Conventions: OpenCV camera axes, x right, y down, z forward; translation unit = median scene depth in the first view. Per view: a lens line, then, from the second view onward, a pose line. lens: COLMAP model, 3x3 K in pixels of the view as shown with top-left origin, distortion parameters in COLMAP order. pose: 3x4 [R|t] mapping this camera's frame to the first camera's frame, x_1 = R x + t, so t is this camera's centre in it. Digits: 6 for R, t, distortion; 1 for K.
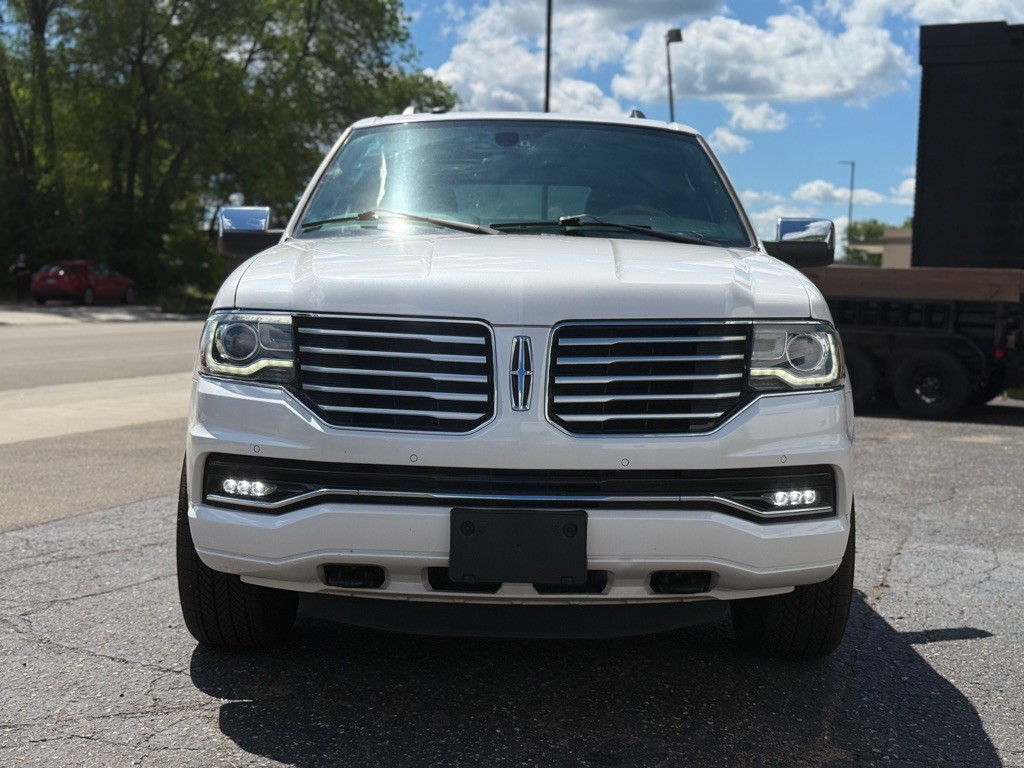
lens RADIAL K [[1441.6, 0, 512.0], [0, 1441.6, 384.0], [0, 0, 1]] dist [0.118500, -0.042439]
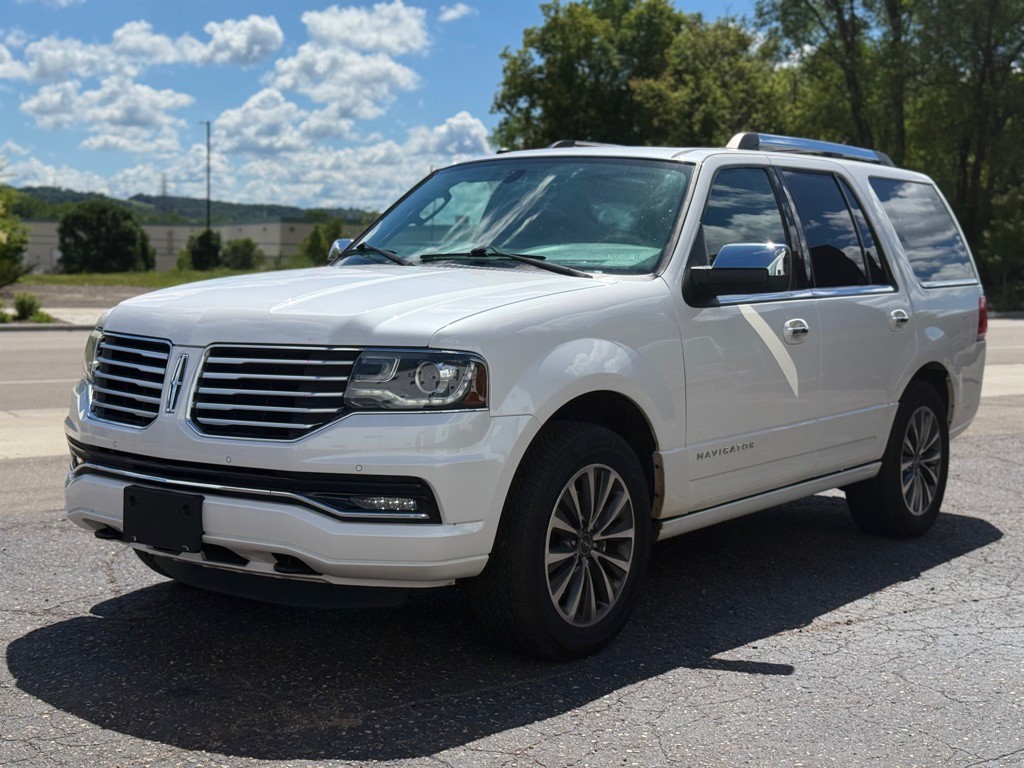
lens RADIAL K [[1441.6, 0, 512.0], [0, 1441.6, 384.0], [0, 0, 1]] dist [0.118500, -0.042439]
pose [[0.813452, 0.052437, -0.579264, 0.951349], [-0.049488, 0.998556, 0.020897, -0.045879], [0.579524, 0.011668, 0.814872, 0.129340]]
